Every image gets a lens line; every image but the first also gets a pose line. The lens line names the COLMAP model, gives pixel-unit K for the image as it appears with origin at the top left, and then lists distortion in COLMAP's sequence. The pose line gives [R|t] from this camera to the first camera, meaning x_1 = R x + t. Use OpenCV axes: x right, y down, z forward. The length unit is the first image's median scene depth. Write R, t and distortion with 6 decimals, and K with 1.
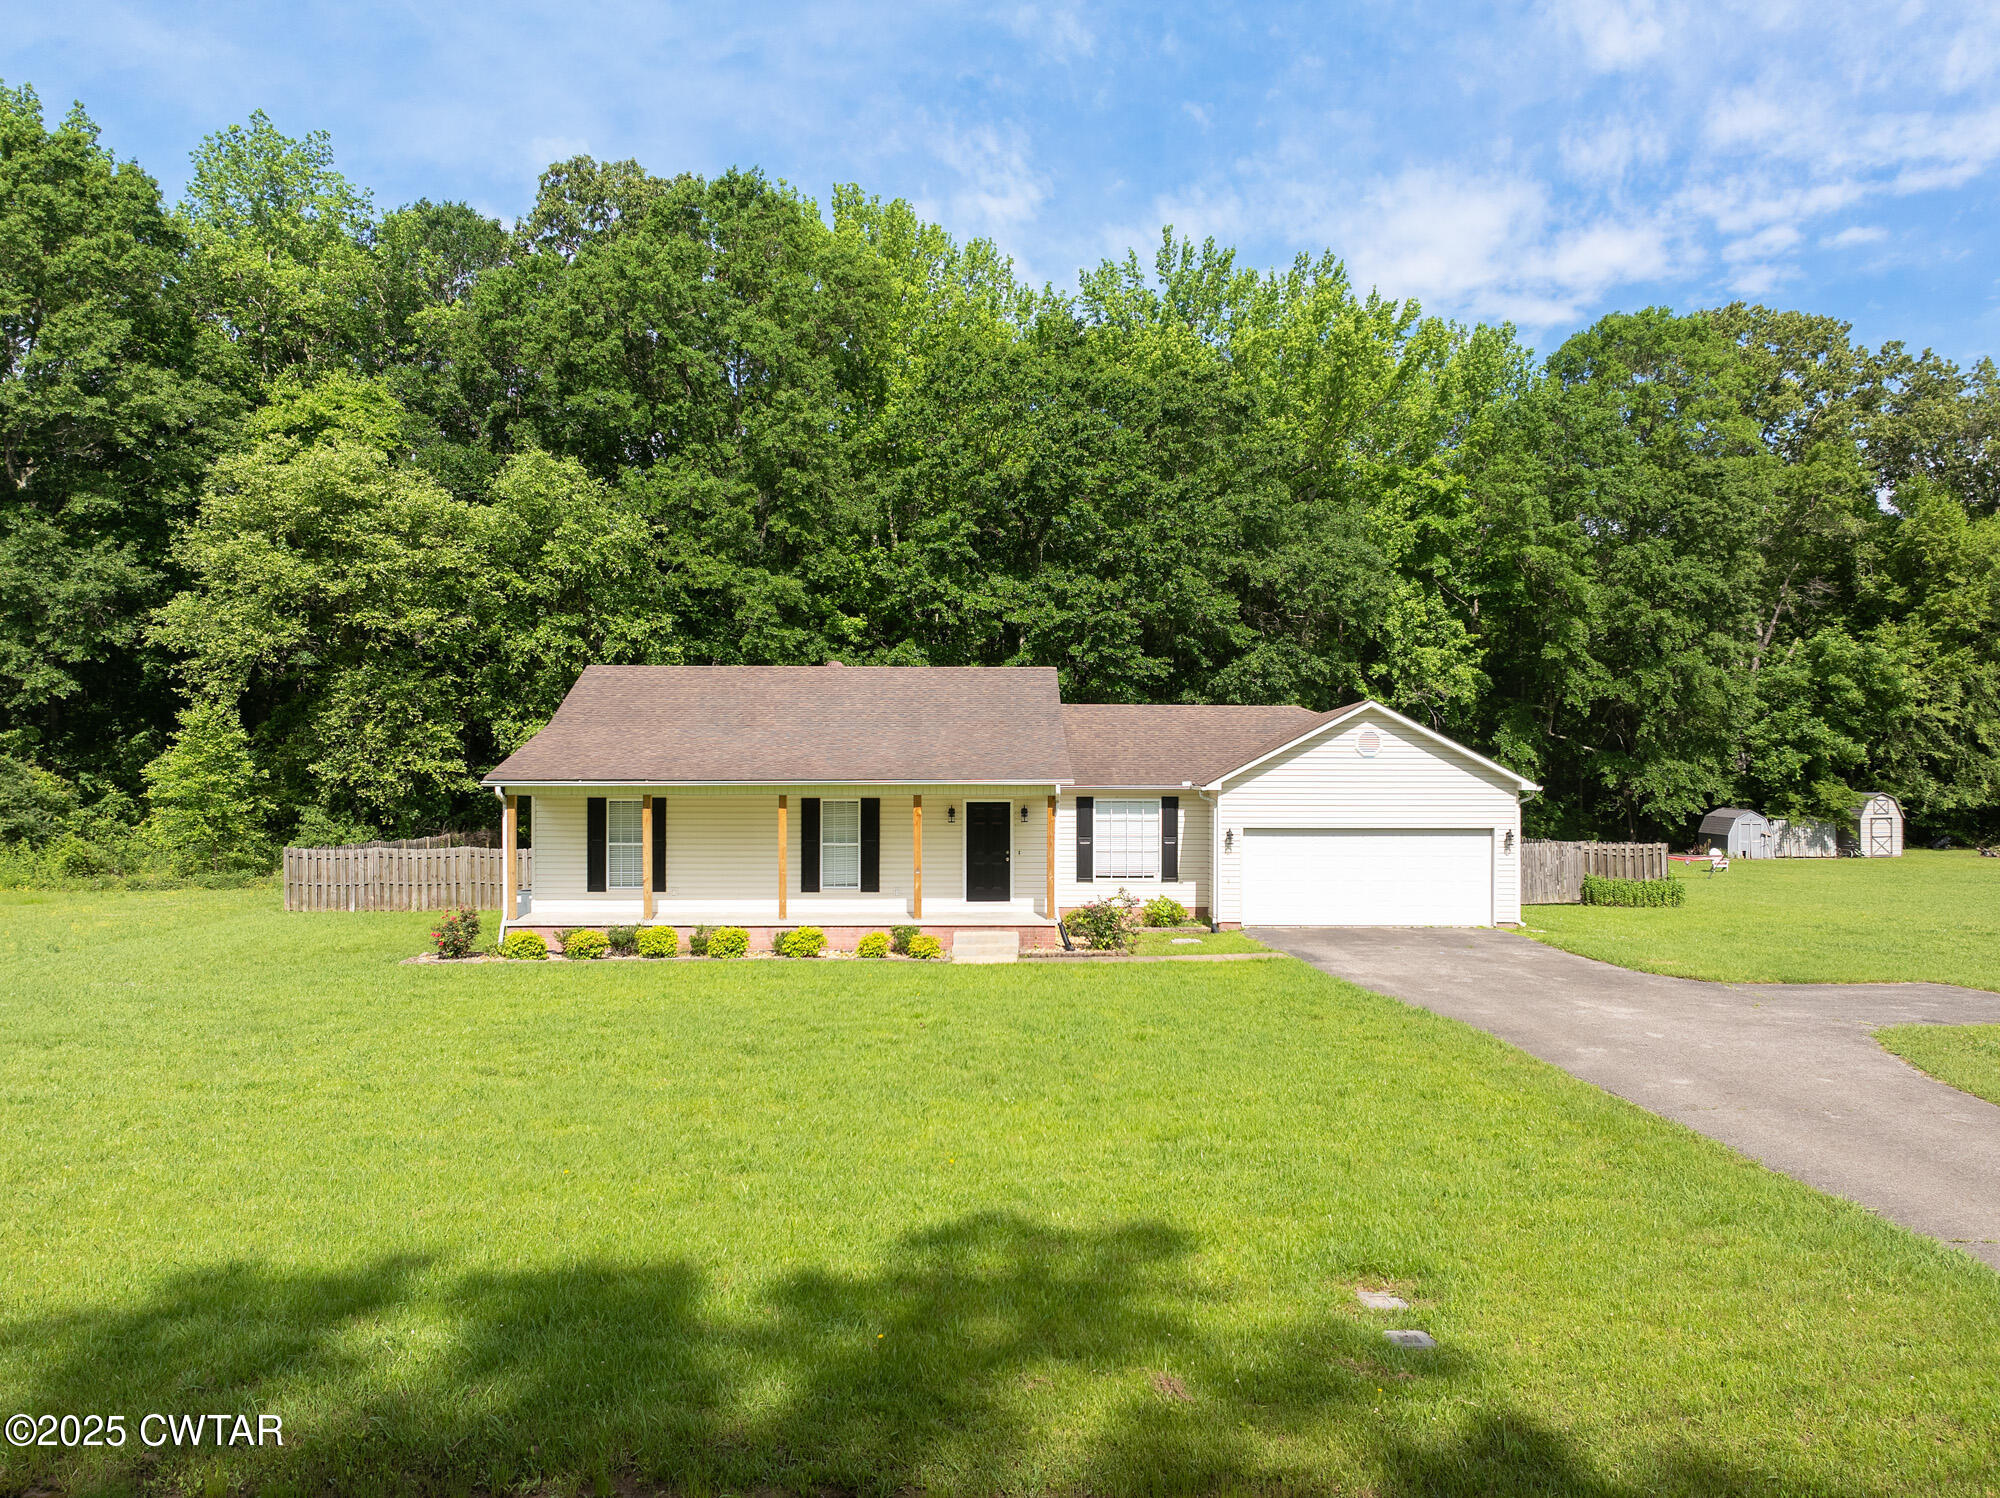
lens RADIAL K [[1514.4, 0, 1006.1], [0, 1514.4, 809.3], [0, 0, 1]] dist [-0.029129, -0.008975]
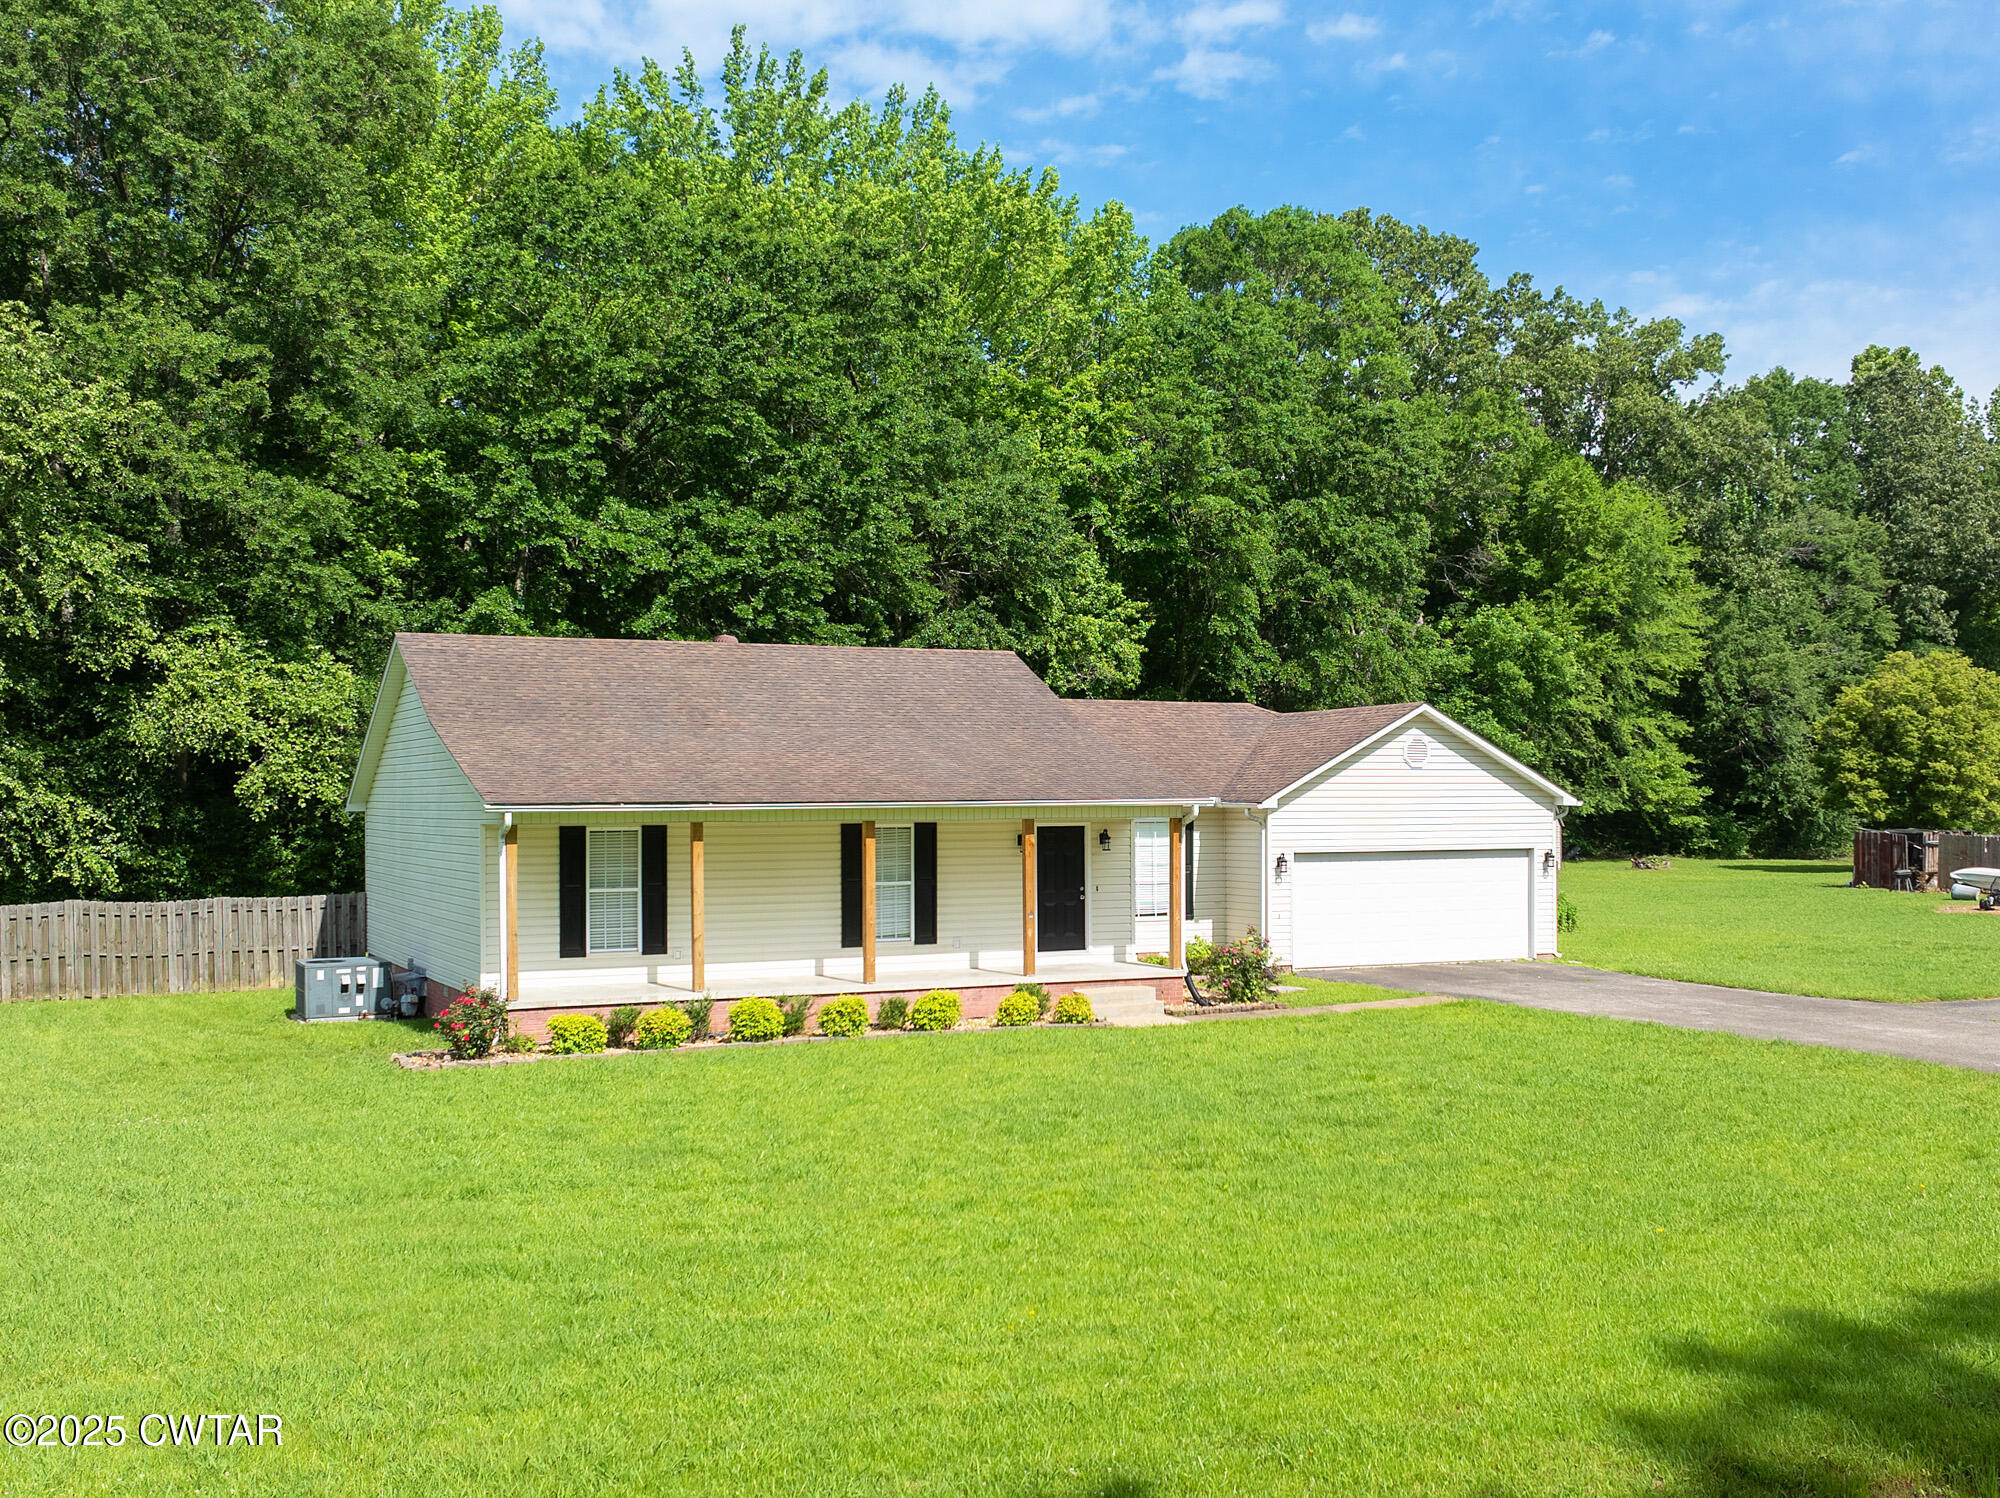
lens RADIAL K [[2172.8, 0, 1100.5], [0, 2172.8, 816.6], [0, 0, 1]] dist [-0.034628, -0.026116]
pose [[0.893717, -0.009289, 0.448534, -0.267718], [0.009398, 0.999954, 0.001984, -0.006205], [-0.448532, 0.002442, 0.893763, -0.015645]]
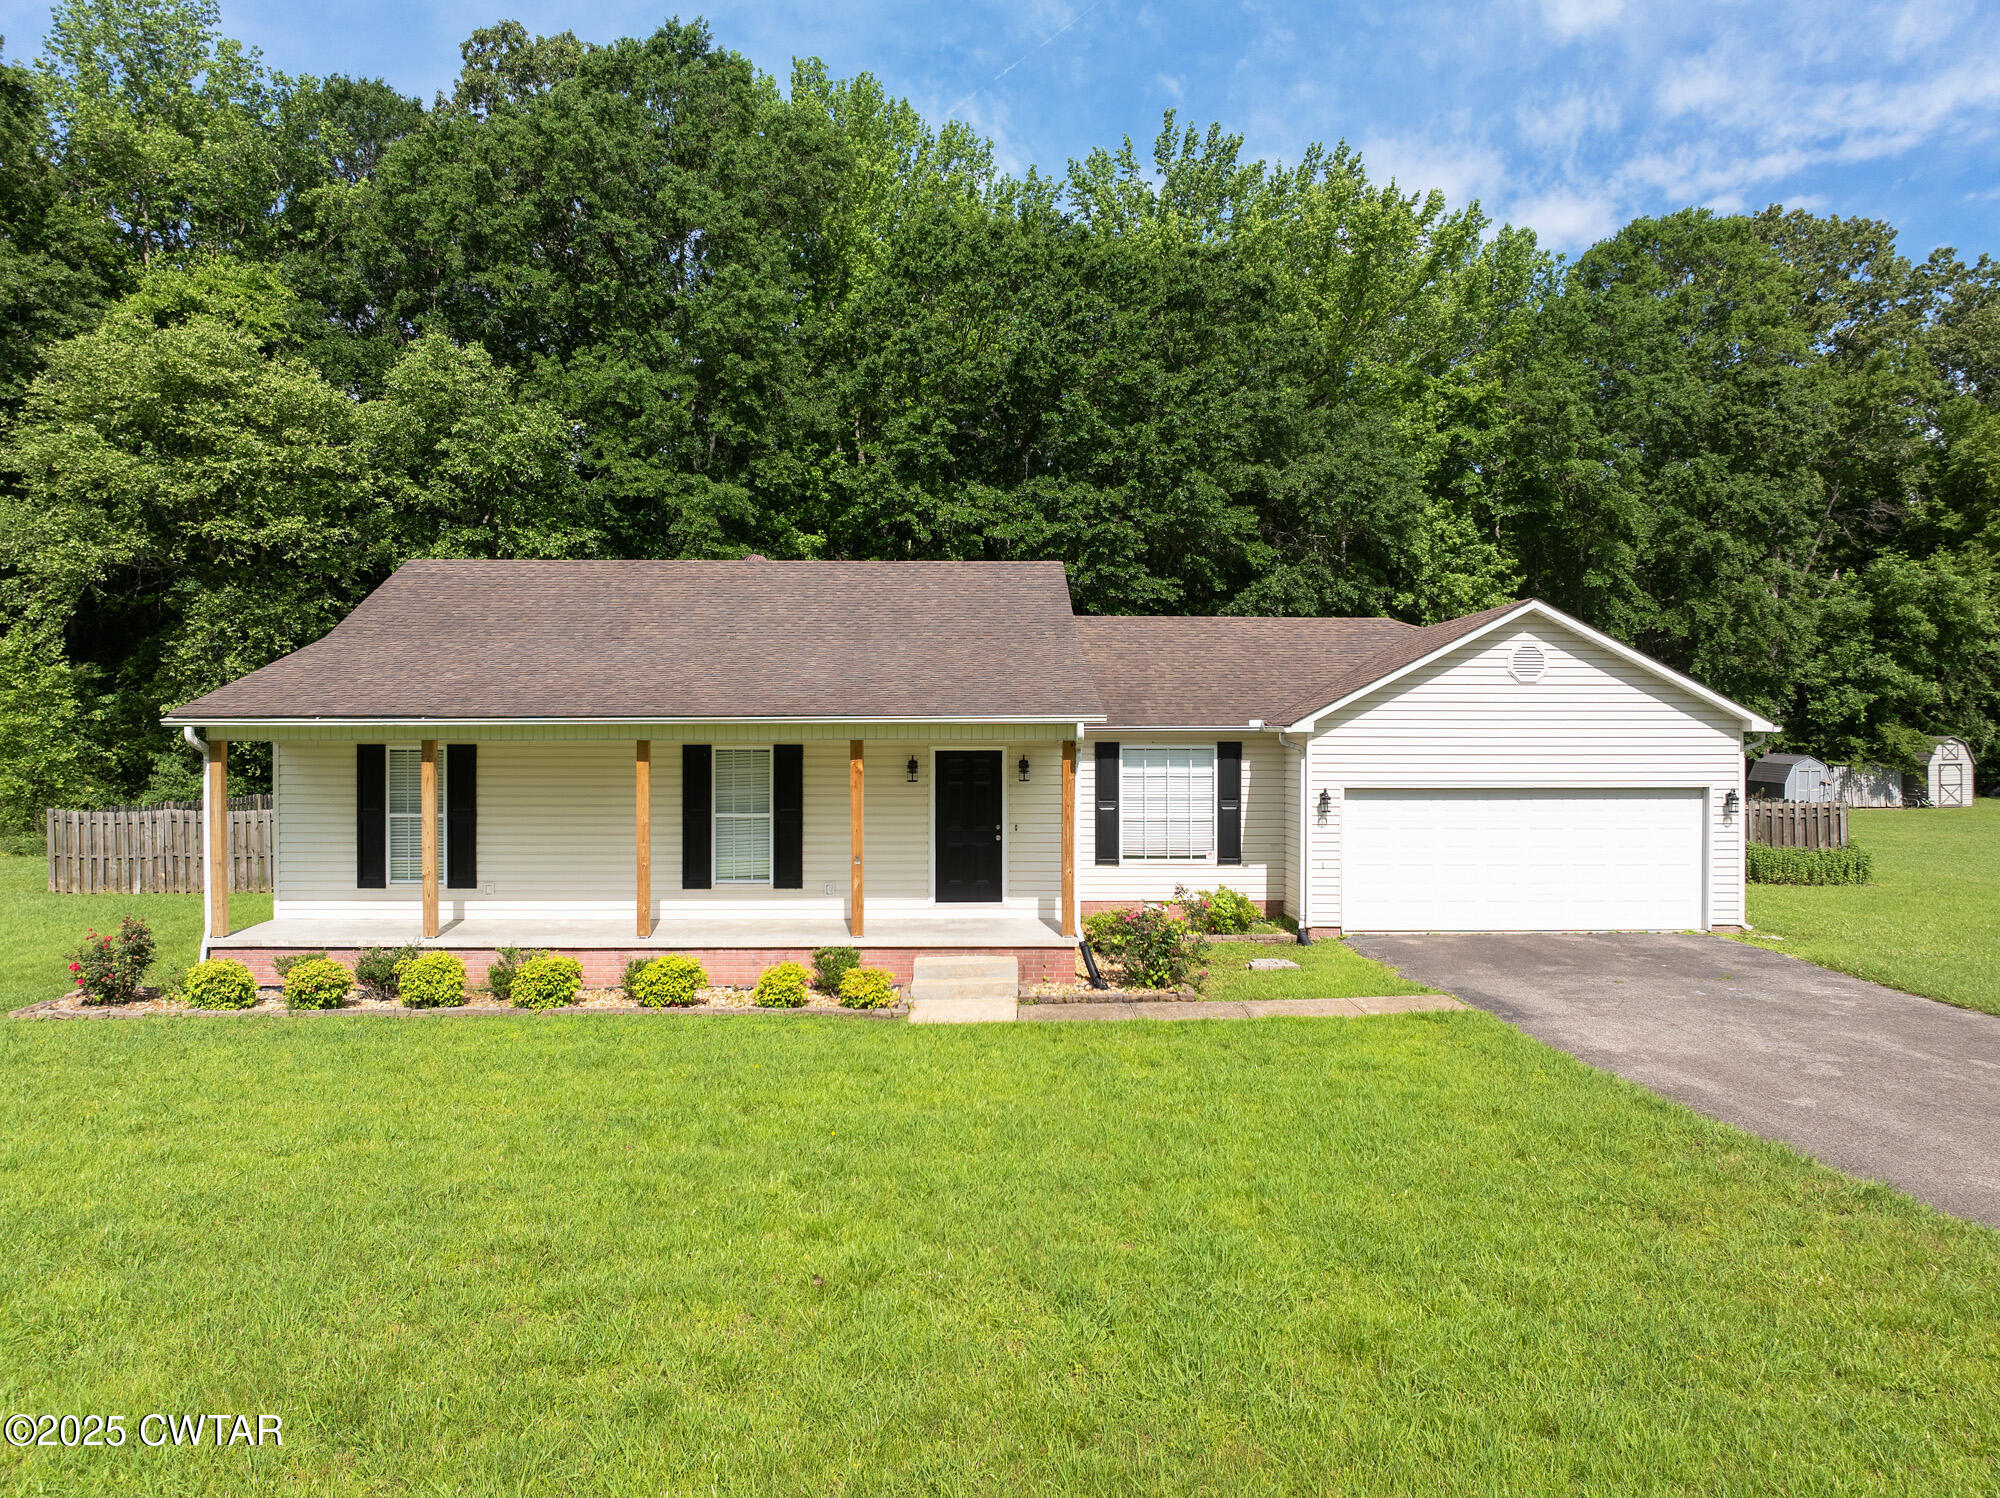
lens RADIAL K [[1410.6, 0, 987.5], [0, 1410.6, 745.1], [0, 0, 1]] dist [-0.037285, 0.001682]
pose [[0.999992, -0.001091, 0.003840, -0.003181], [0.001112, 0.999983, -0.005652, -0.001955], [-0.003834, 0.005656, 0.999977, 0.206715]]
